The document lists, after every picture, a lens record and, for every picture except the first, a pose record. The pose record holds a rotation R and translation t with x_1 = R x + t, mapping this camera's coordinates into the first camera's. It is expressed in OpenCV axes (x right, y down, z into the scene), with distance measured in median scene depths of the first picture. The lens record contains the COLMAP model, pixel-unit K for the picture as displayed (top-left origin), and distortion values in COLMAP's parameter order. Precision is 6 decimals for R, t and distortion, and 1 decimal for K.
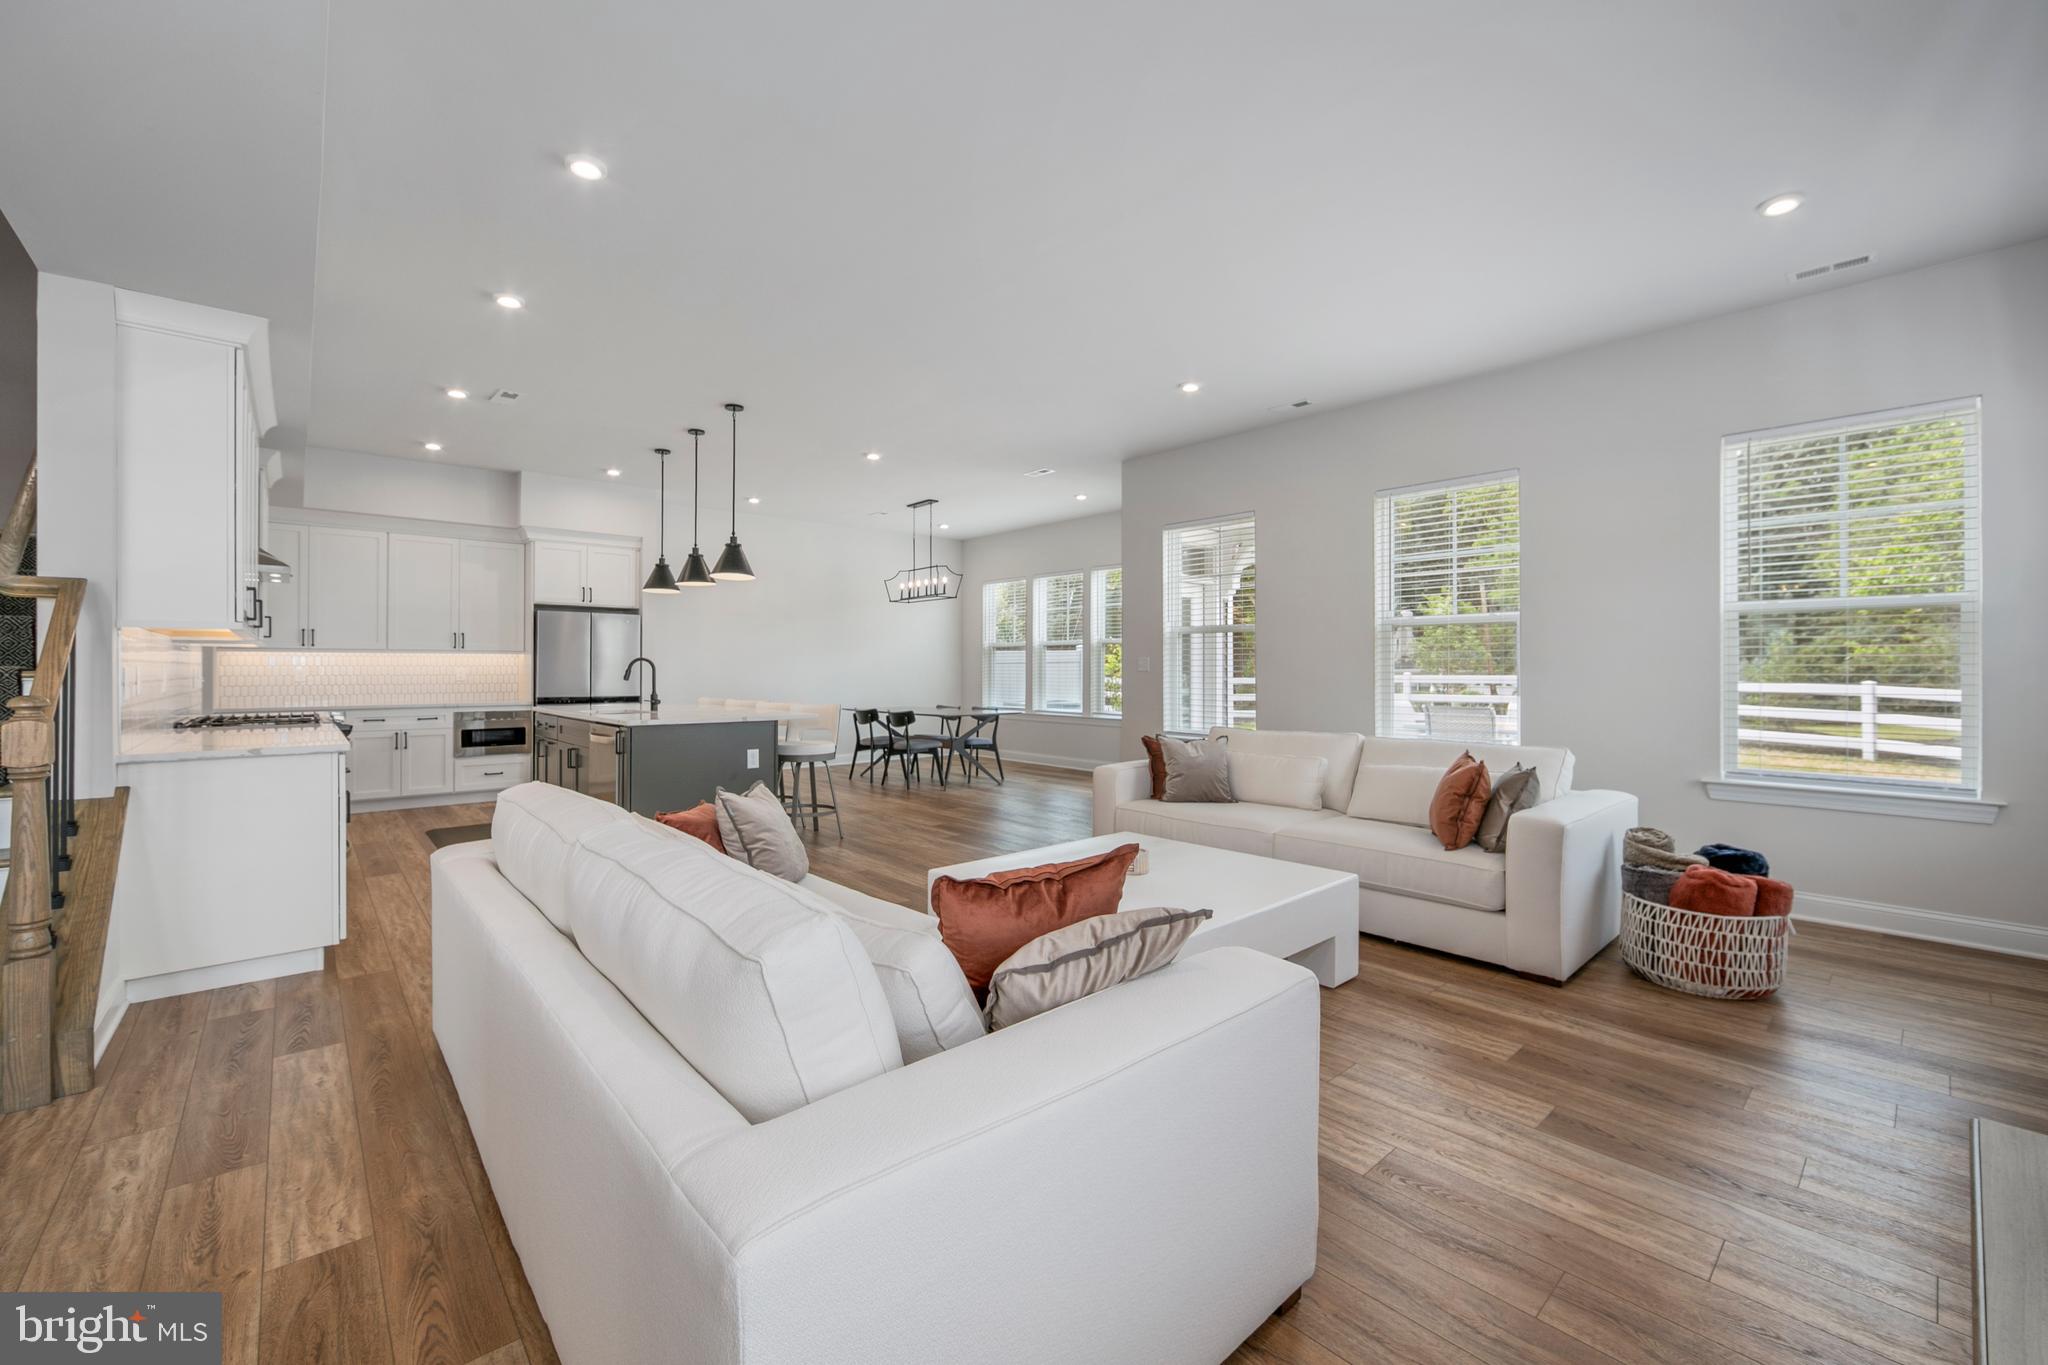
lens RADIAL K [[827.9, 0, 1021.9], [0, 827.9, 666.8], [0, 0, 1]] dist [-0.010565, 0.000452]
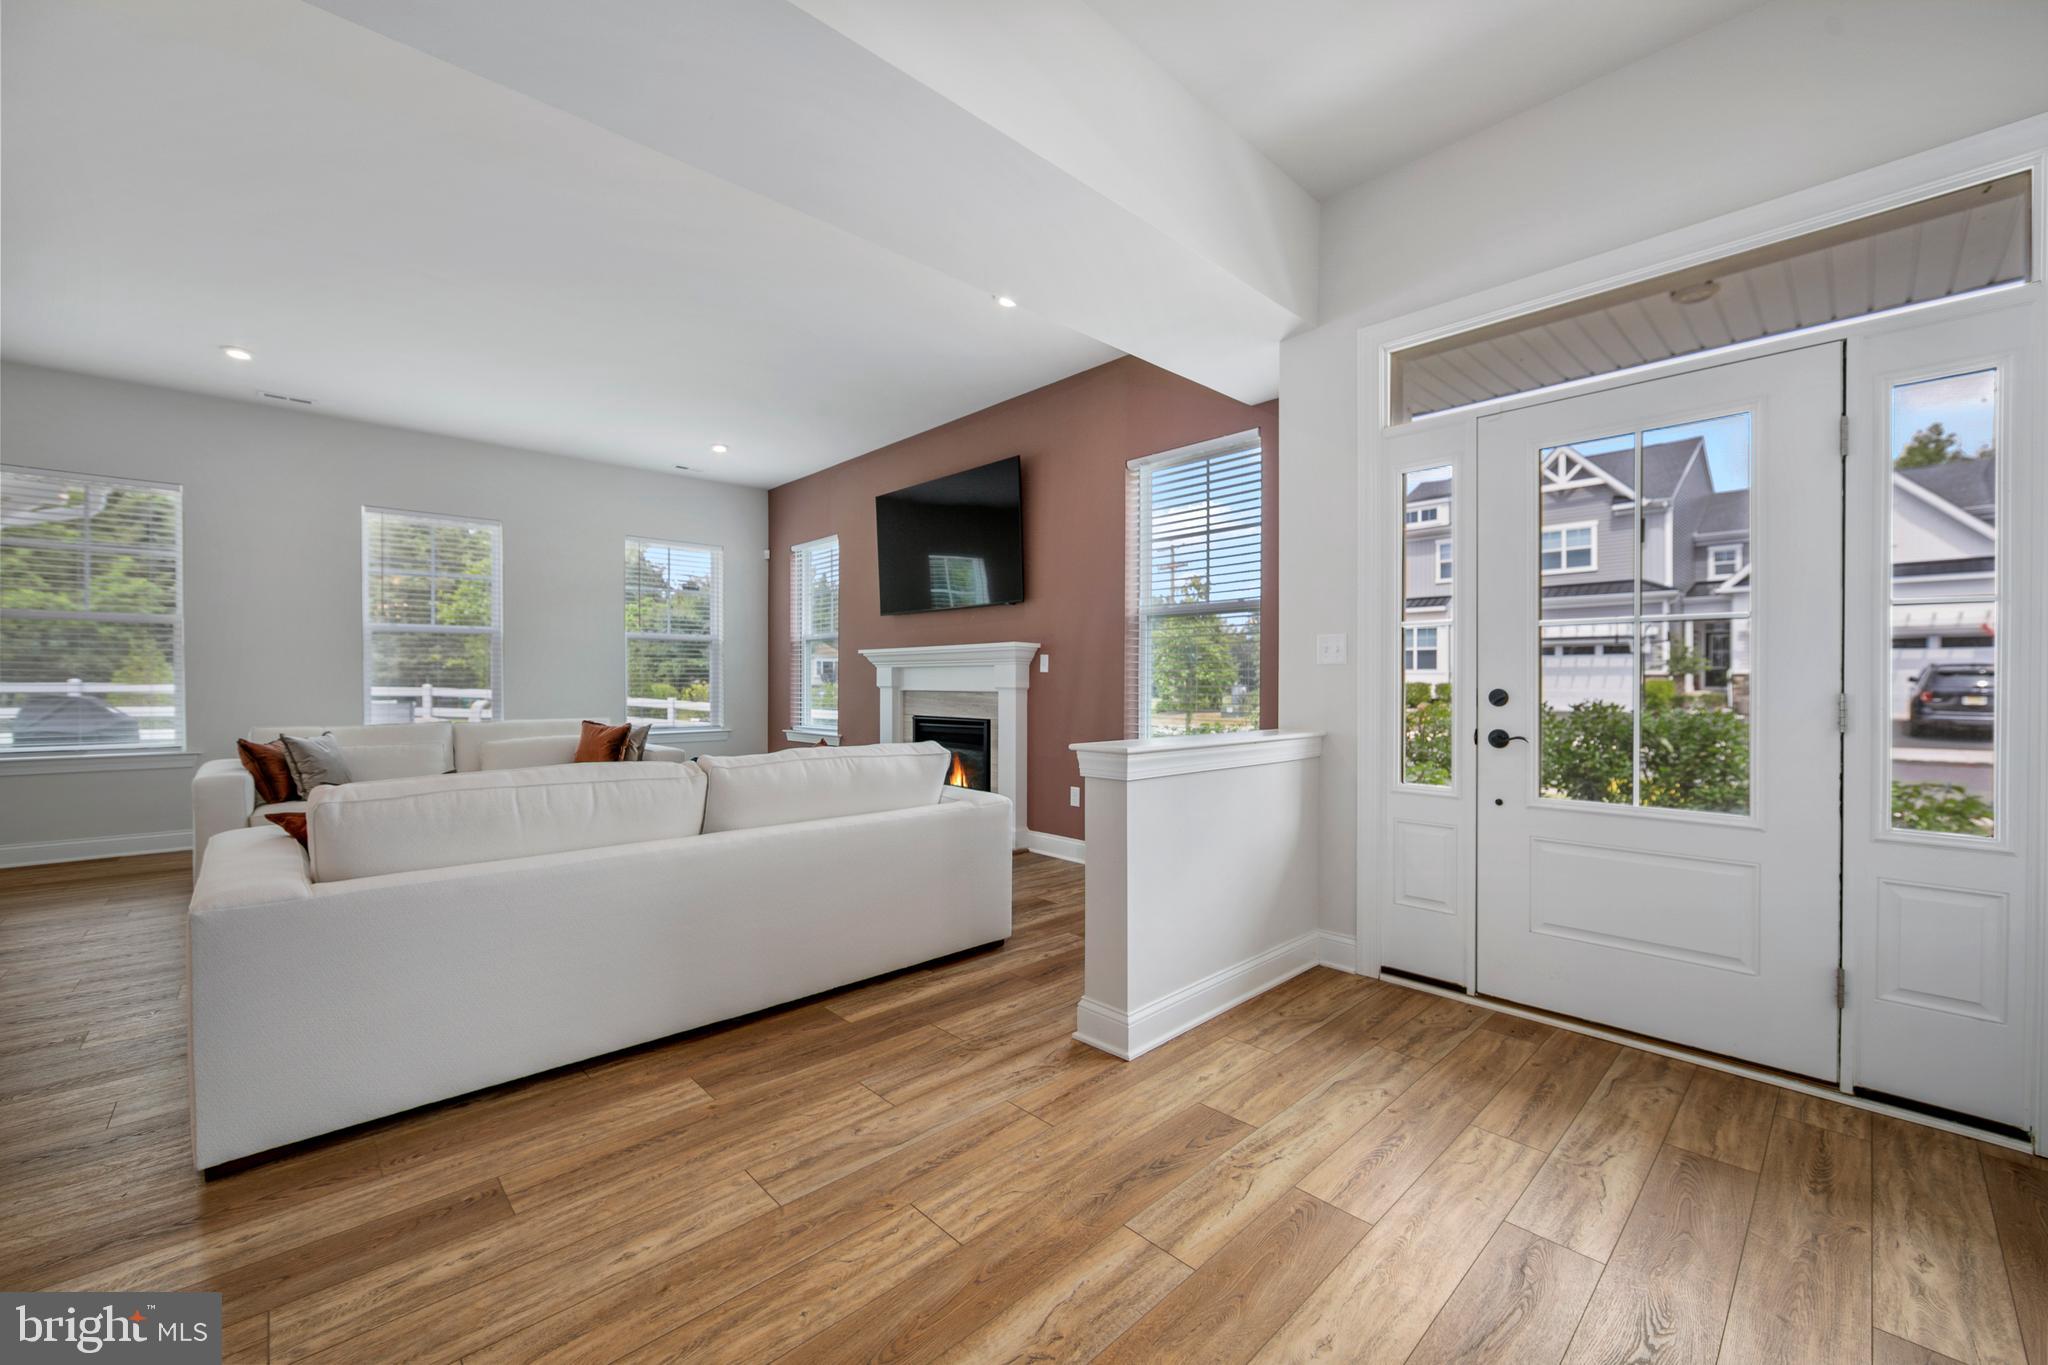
lens RADIAL K [[812.2, 0, 1028.2], [0, 812.2, 674.2], [0, 0, 1]] dist [-0.013028, 0.002553]
pose [[-0.036970, 0.006134, 0.999298, -0.533423], [-0.001904, 0.999979, -0.006209, 0.012470], [-0.999315, -0.002132, -0.036957, 0.126287]]
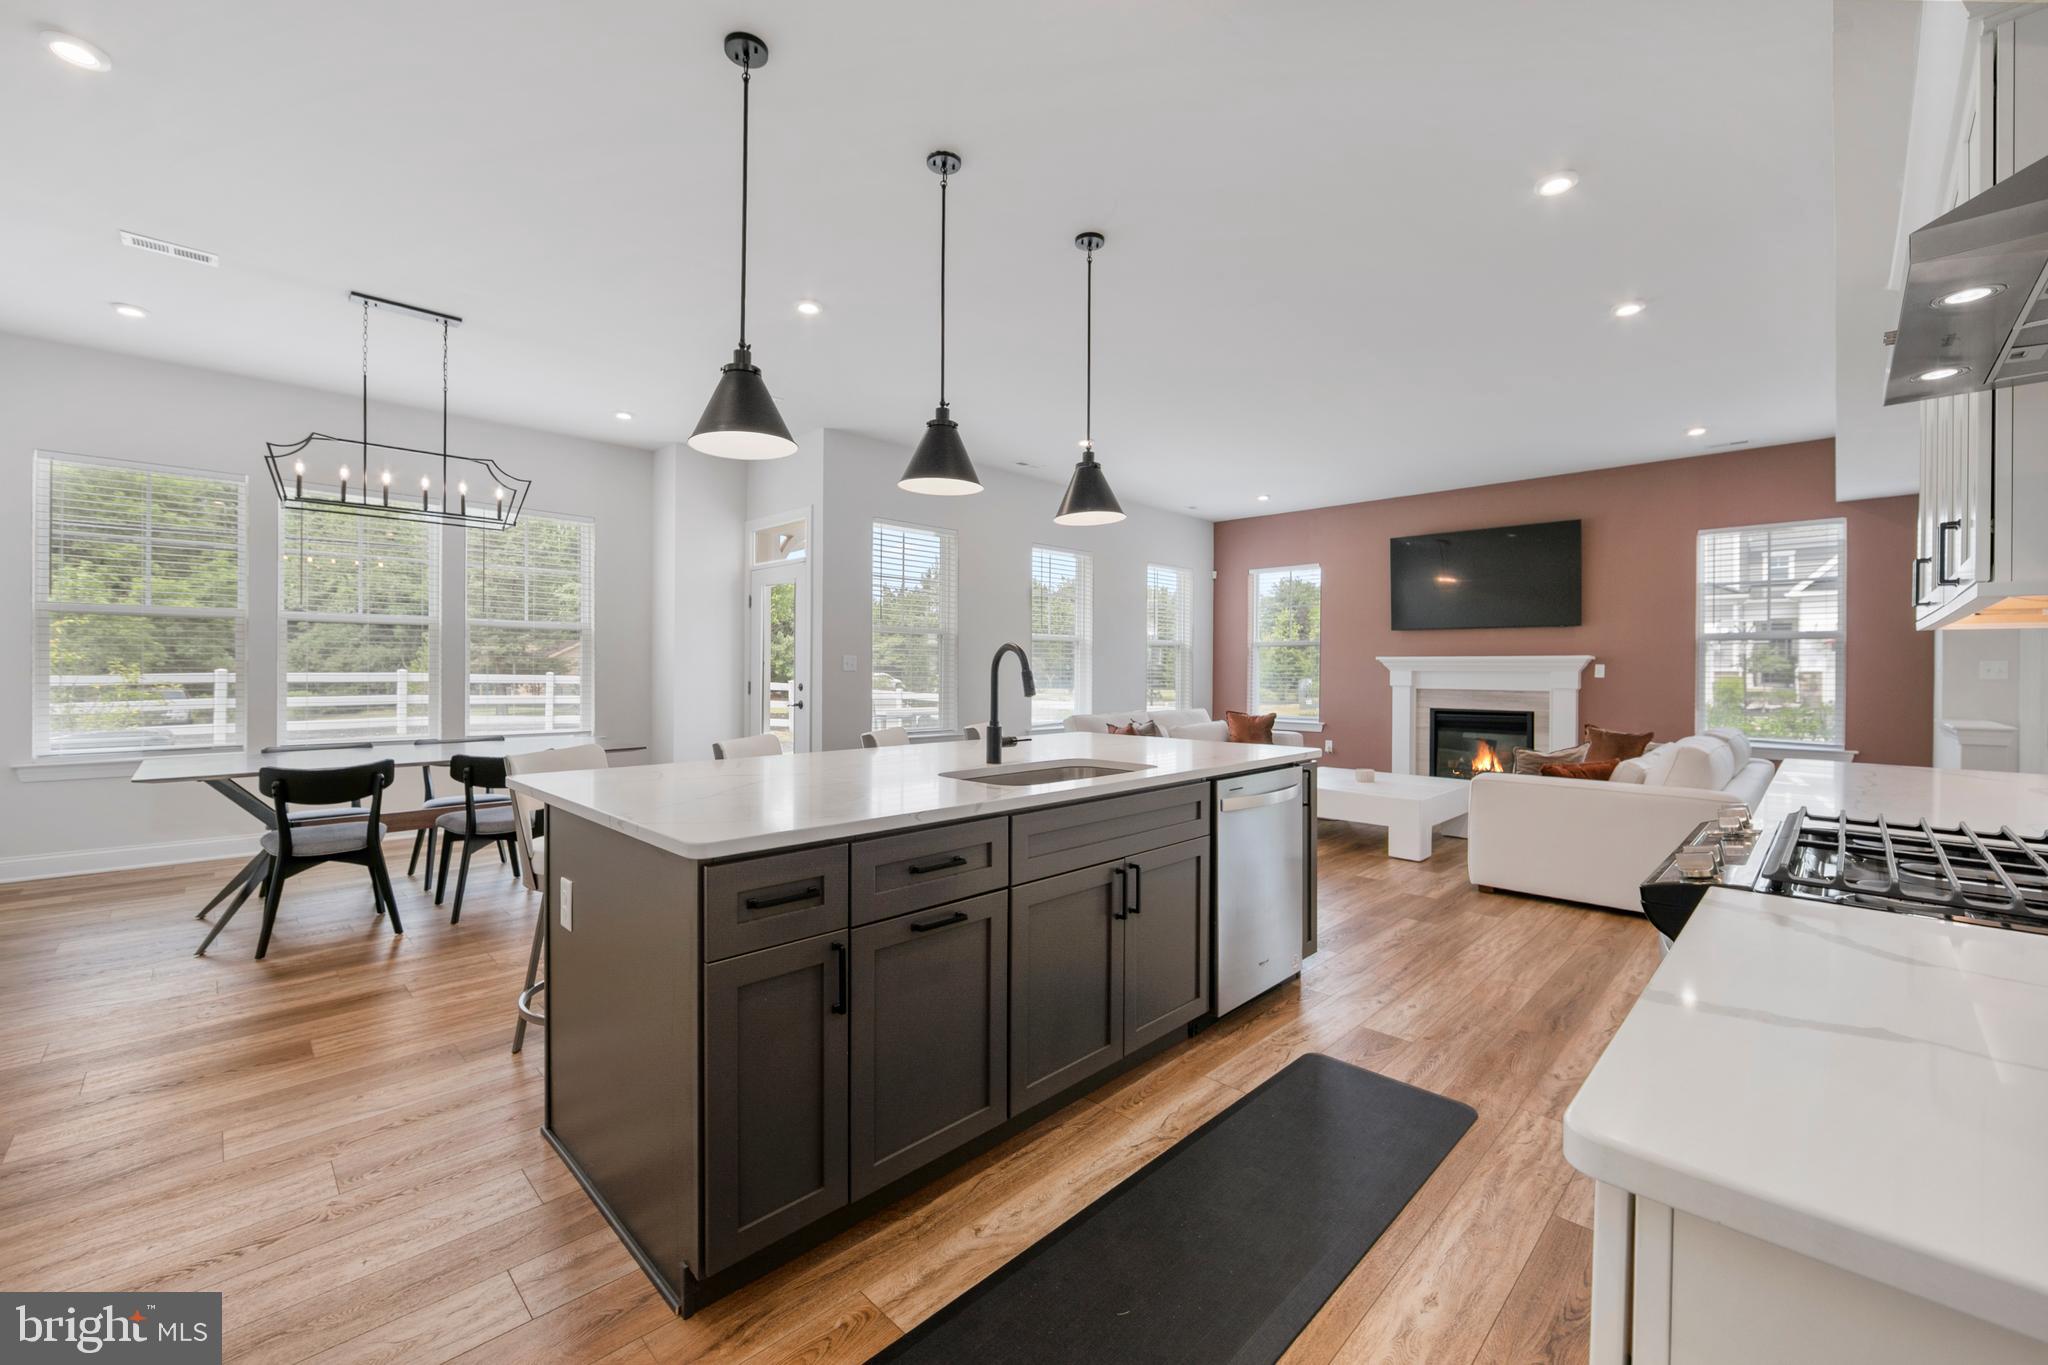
lens RADIAL K [[812.2, 0, 1028.2], [0, 812.2, 674.2], [0, 0, 1]] dist [-0.013028, 0.002553]
pose [[-0.062558, -0.006916, 0.998017, -0.765425], [-0.008575, 0.999943, 0.006392, 0.001616], [-0.998004, -0.008158, -0.062614, 0.877769]]
